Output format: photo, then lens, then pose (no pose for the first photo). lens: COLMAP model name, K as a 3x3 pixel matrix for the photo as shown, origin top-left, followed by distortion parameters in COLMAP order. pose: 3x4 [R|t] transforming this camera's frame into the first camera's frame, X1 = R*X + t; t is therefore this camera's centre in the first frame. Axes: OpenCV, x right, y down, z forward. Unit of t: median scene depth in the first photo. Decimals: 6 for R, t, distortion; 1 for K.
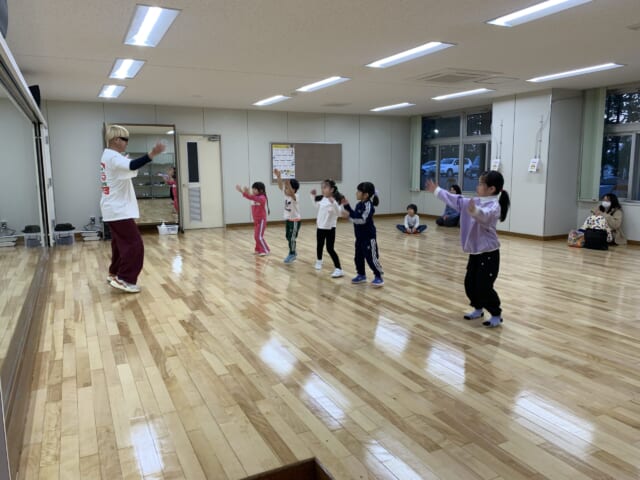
lens RADIAL K [[486.8, 0, 320.0], [0, 486.8, 240.0], [0, 0, 1]] dist [-0.004346, -0.003106]
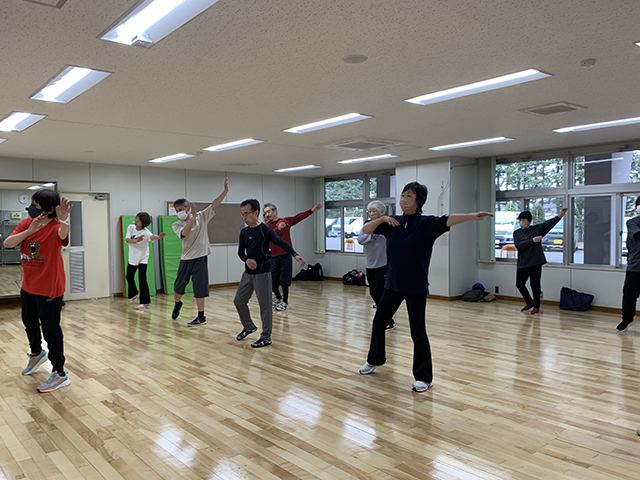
lens RADIAL K [[537.7, 0, 334.3], [0, 537.7, 242.5], [0, 0, 1]] dist [-0.009457, -0.013233]
pose [[0.970232, -0.004461, 0.242137, -0.113746], [0.033516, 0.992683, -0.116009, 0.003648], [-0.239848, 0.120671, 0.963282, -0.095293]]
